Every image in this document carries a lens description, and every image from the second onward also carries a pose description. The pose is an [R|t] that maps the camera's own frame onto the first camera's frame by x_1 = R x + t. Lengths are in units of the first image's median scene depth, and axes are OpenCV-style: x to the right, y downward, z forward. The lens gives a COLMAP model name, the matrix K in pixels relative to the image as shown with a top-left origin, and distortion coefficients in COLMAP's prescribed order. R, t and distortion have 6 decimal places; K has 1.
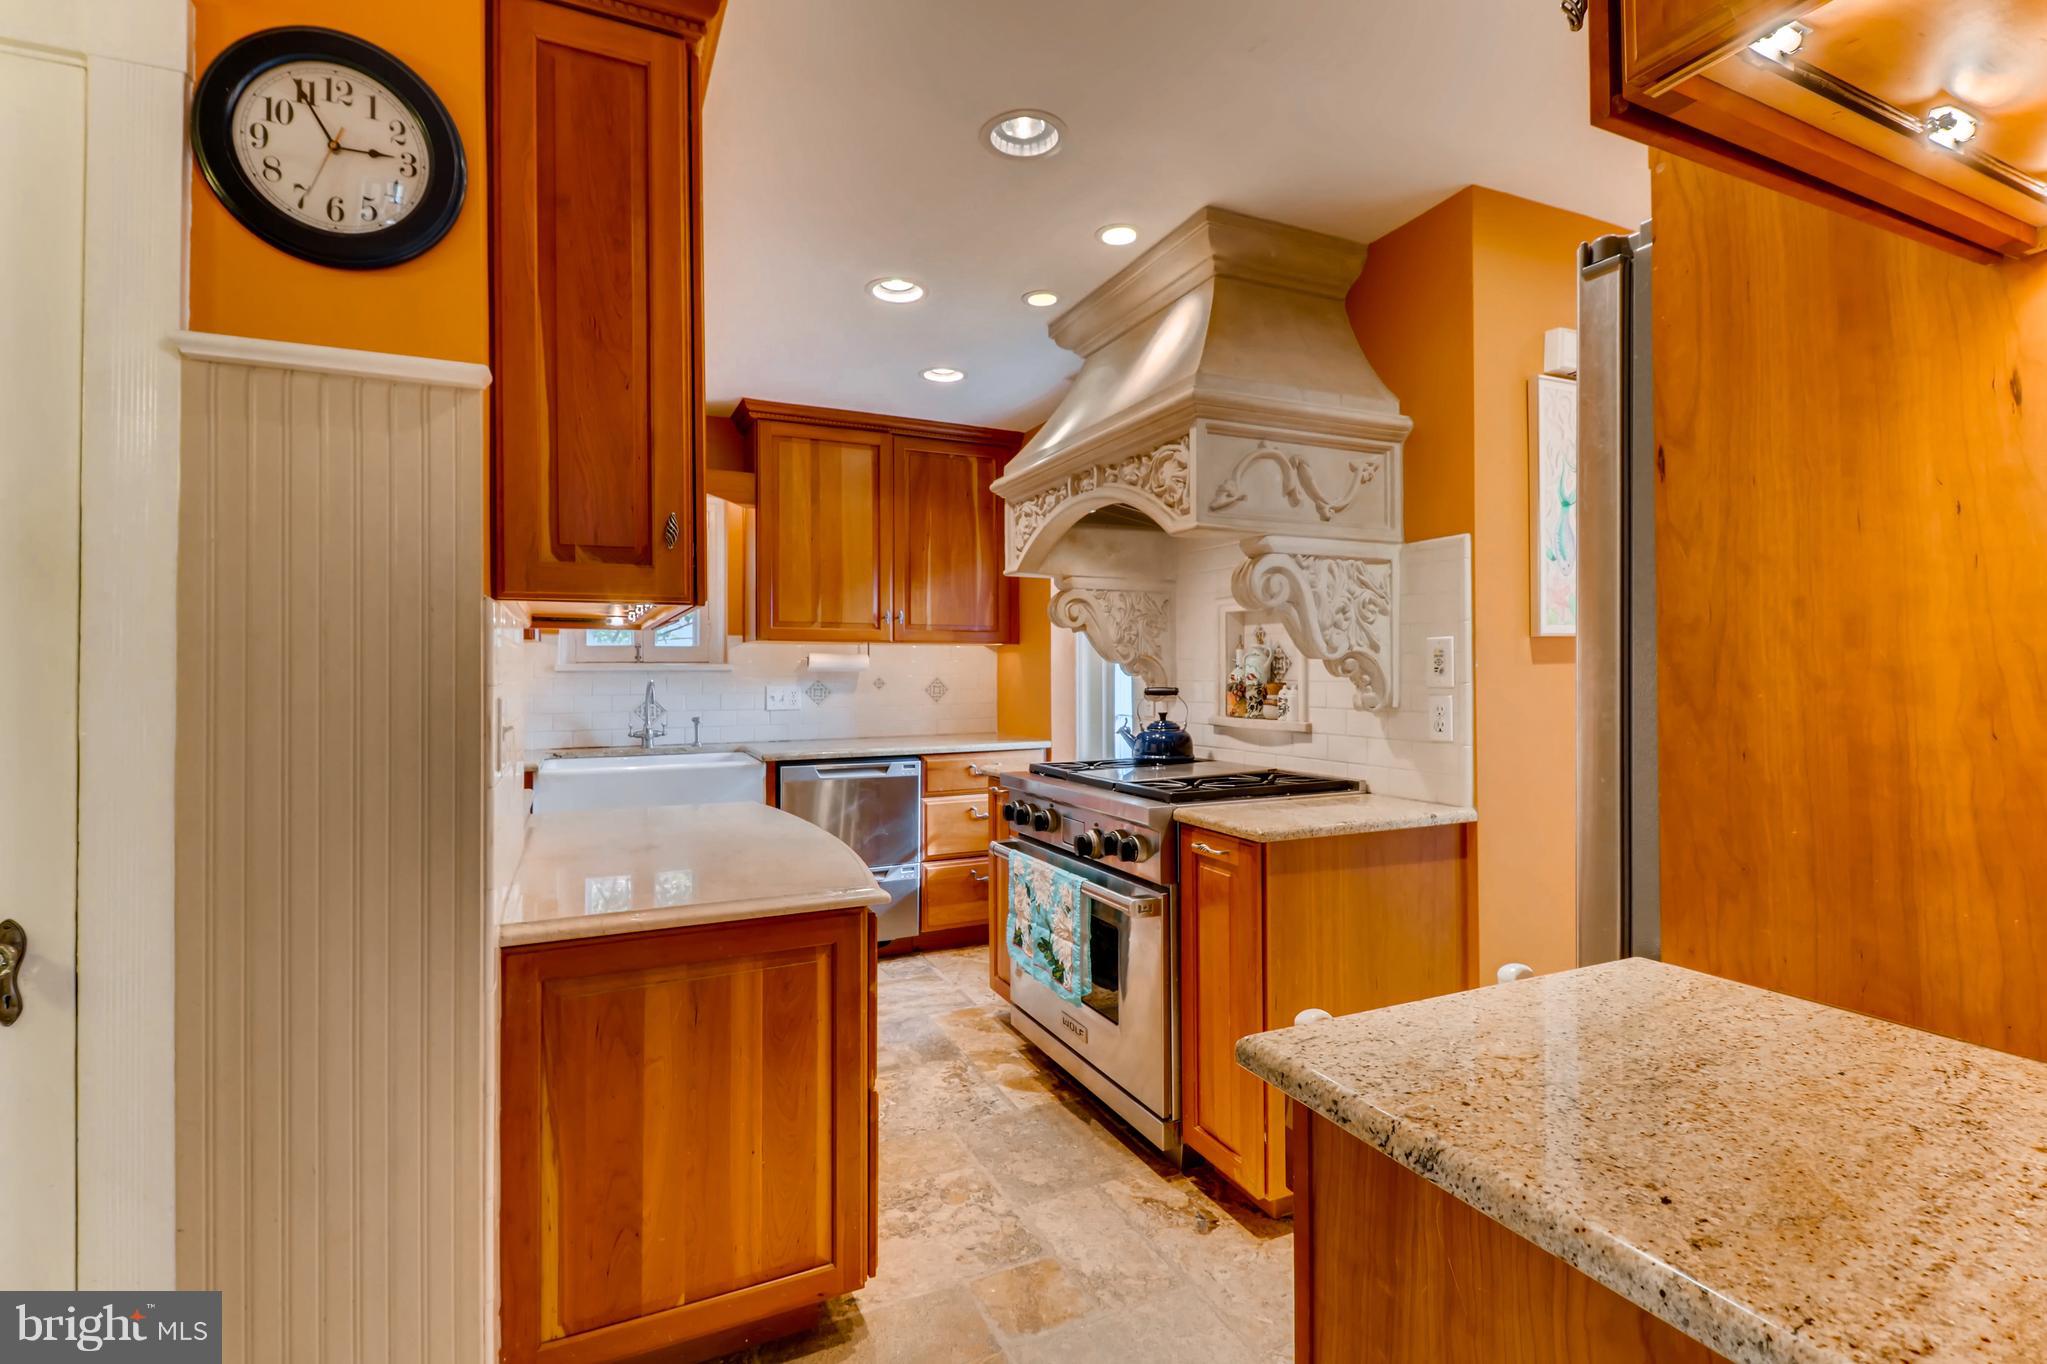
lens RADIAL K [[946.8, 0, 1017.2], [0, 946.8, 670.9], [0, 0, 1]] dist [0.004669, -0.003588]
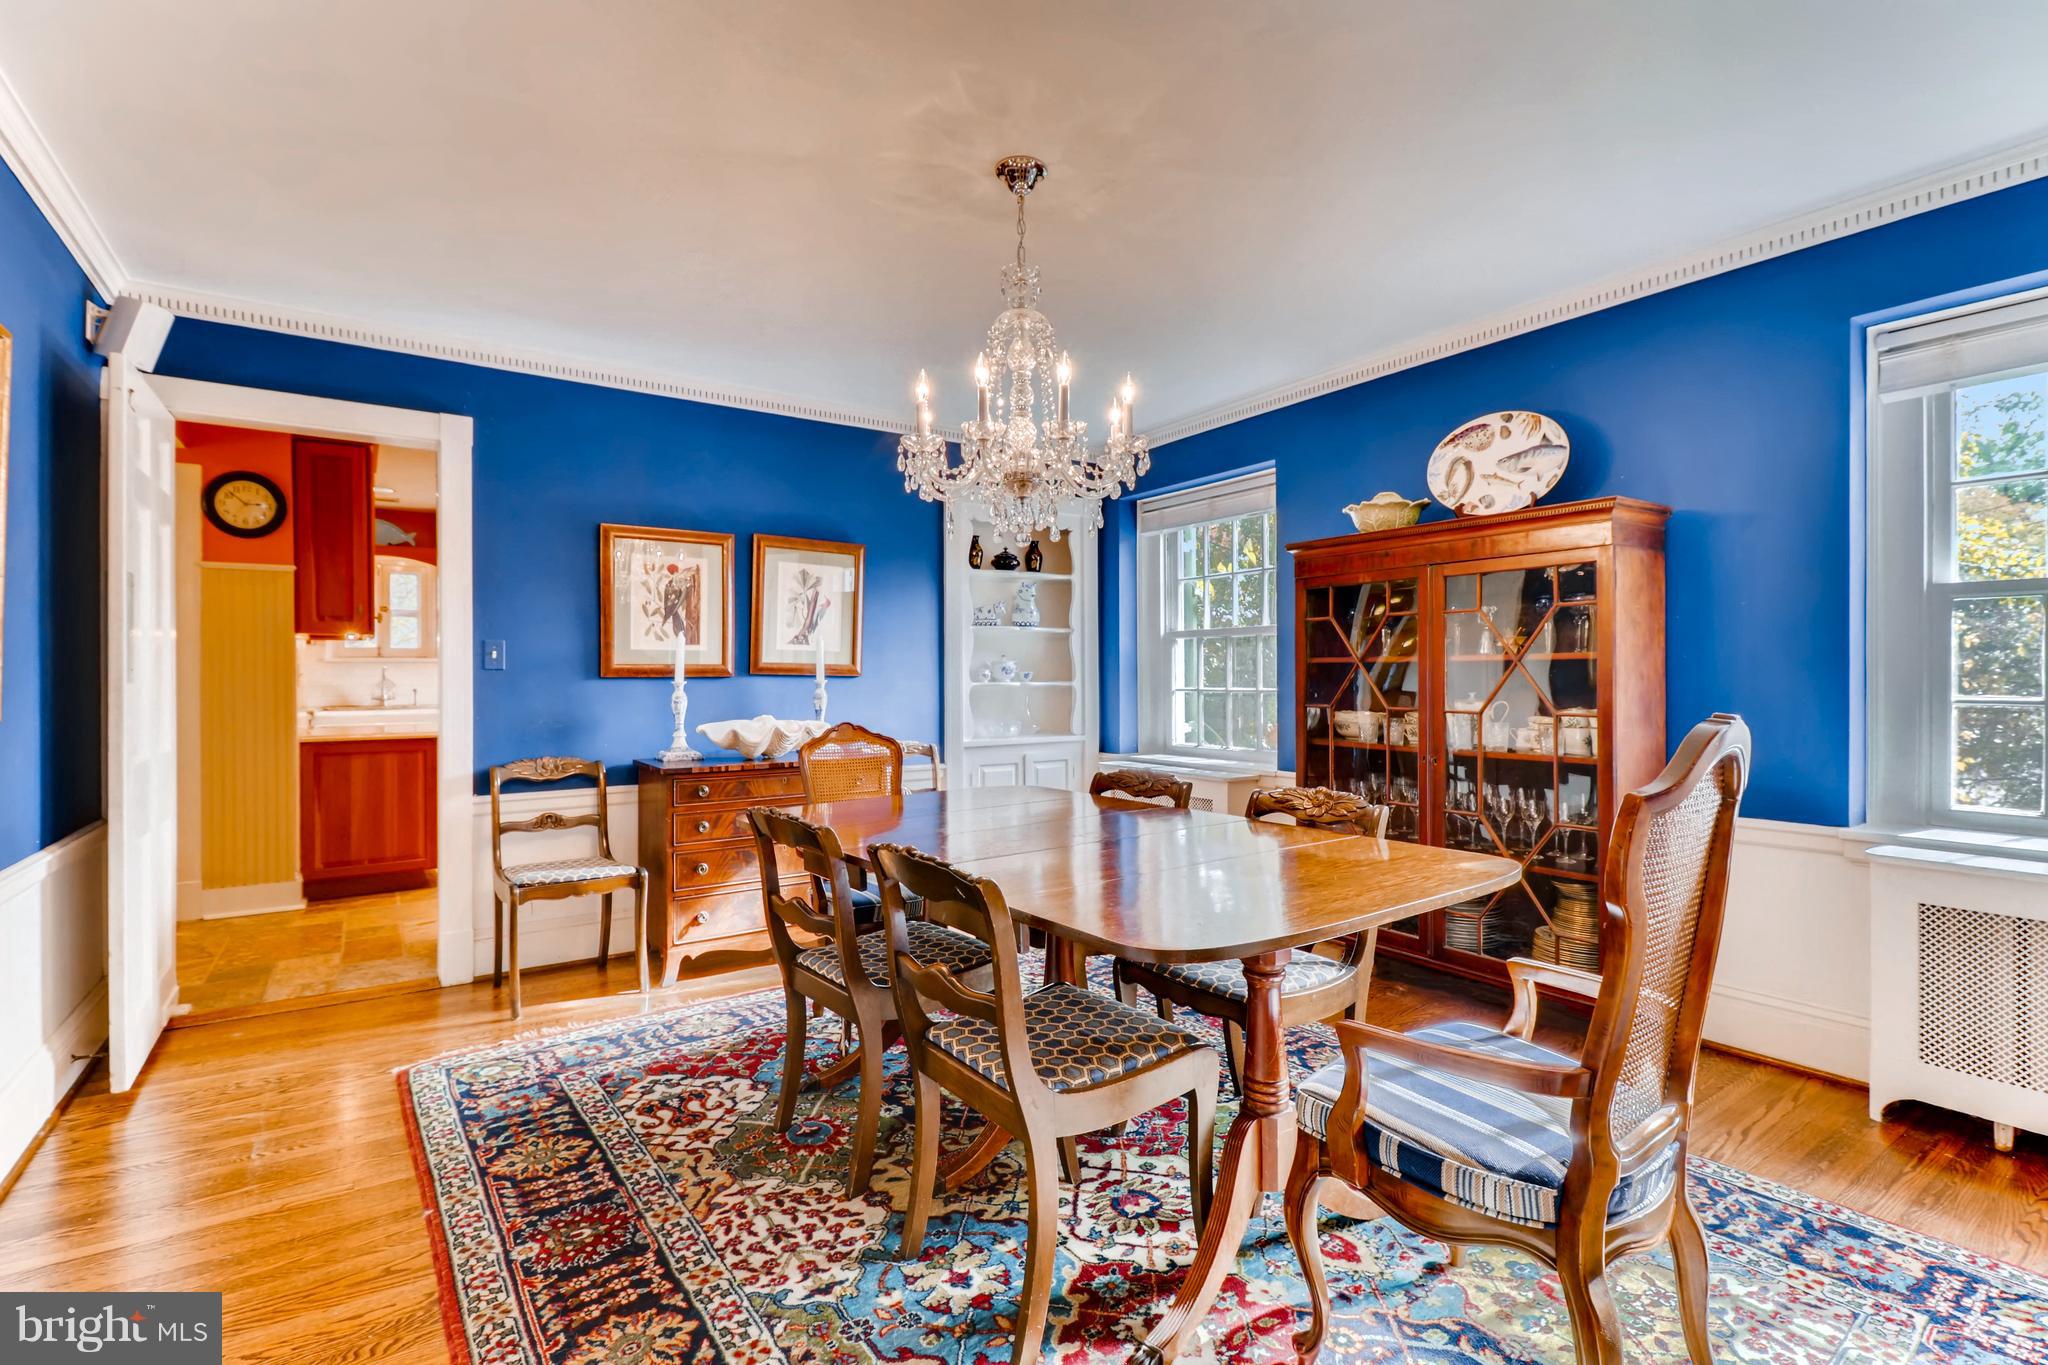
lens RADIAL K [[947.2, 0, 1031.2], [0, 947.2, 681.5], [0, 0, 1]] dist [0.004669, -0.003588]
pose [[0.984576, -0.002625, 0.174940, 0.609502], [0.001093, 0.999960, 0.008853, 0.028042], [-0.174956, -0.008526, 0.984539, -1.187278]]
